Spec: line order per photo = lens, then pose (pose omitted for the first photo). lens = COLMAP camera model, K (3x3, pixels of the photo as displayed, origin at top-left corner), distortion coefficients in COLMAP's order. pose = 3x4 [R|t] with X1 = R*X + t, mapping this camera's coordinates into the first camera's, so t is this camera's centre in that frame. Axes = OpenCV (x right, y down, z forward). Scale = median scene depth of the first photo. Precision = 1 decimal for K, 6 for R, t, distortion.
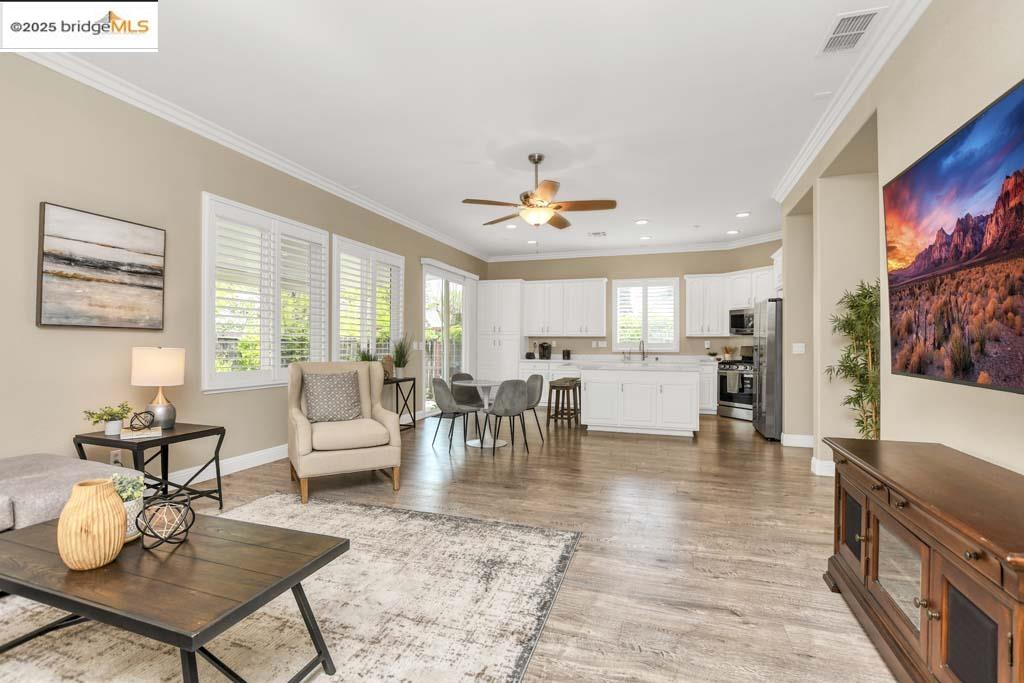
lens RADIAL K [[487.3, 0, 513.0], [0, 487.3, 345.2], [0, 0, 1]] dist [-0.036762, 0.000073]
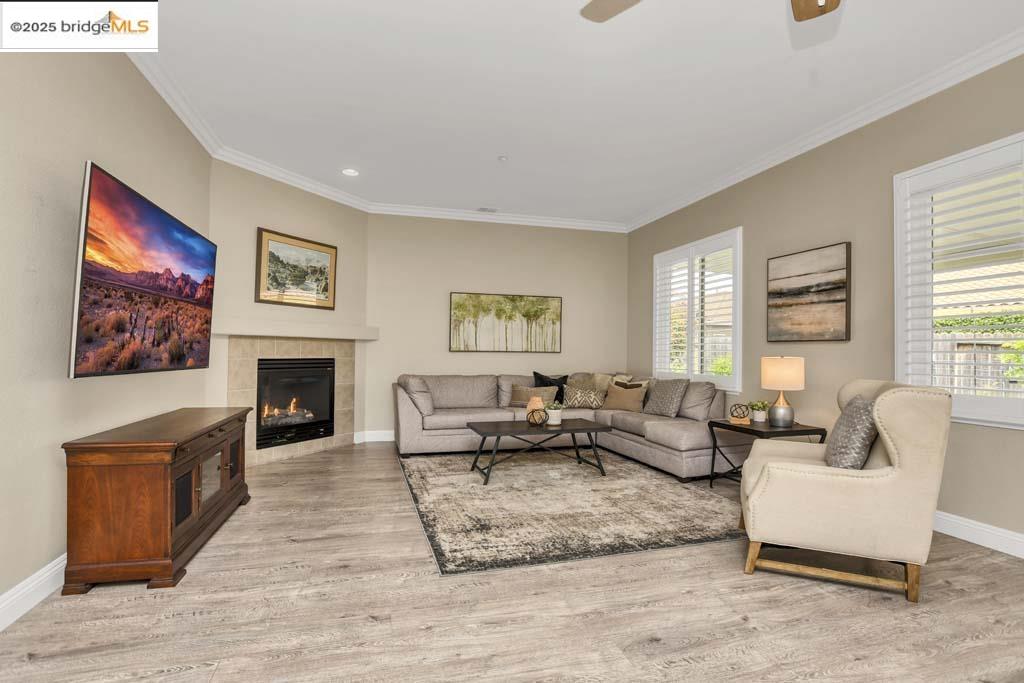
lens RADIAL K [[474.4, 0, 503.1], [0, 474.4, 344.7], [0, 0, 1]] dist [-0.030217, -0.000114]
pose [[-0.838036, -0.022731, -0.545141, 0.273028], [-0.016838, 0.999733, -0.015801, 0.002579], [0.545355, -0.004062, -0.838196, 0.949988]]
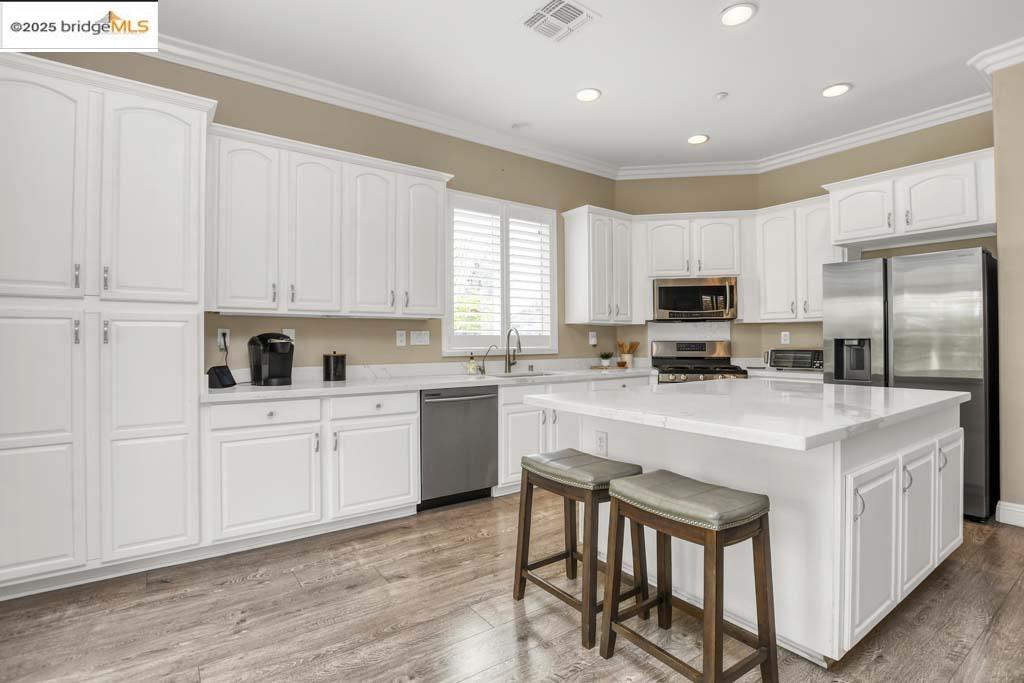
lens RADIAL K [[474.4, 0, 503.1], [0, 474.4, 344.7], [0, 0, 1]] dist [-0.030217, -0.000114]
pose [[0.624854, -0.012014, 0.780649, -0.137723], [0.004254, 0.999919, 0.011984, -0.001457], [-0.780730, -0.004168, 0.624854, 1.178687]]
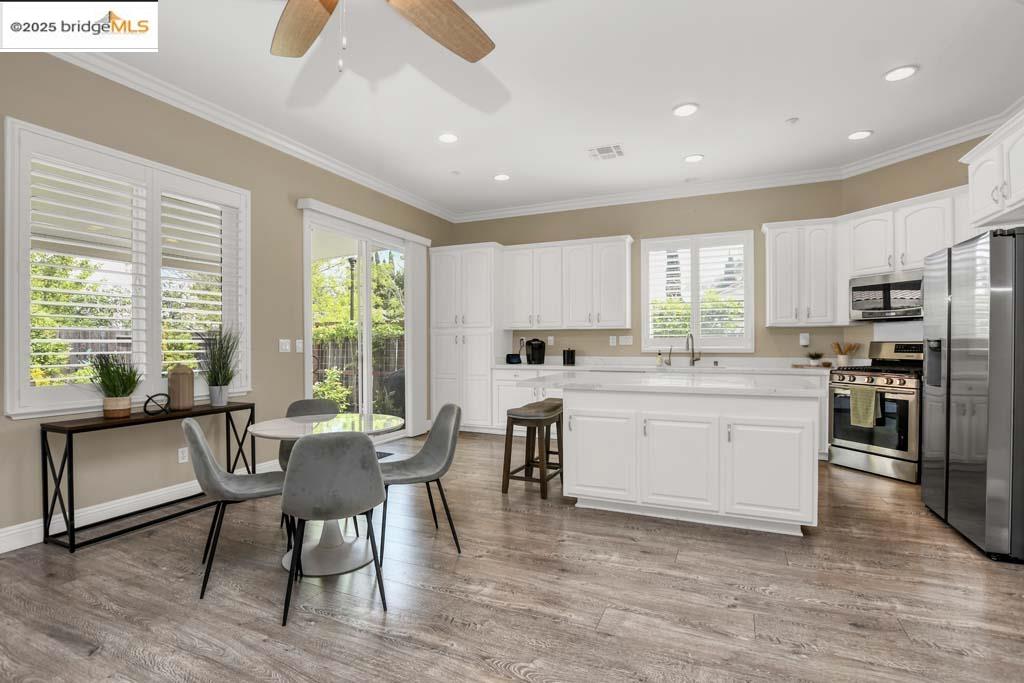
lens RADIAL K [[489.7, 0, 512.0], [0, 489.7, 341.5], [0, 0, 1]] dist [-0.021865, -0.000007]
pose [[0.993183, -0.009084, -0.116210, 0.187026], [0.008619, 0.999953, -0.004501, 0.001371], [0.116246, 0.003468, 0.993214, 0.595016]]
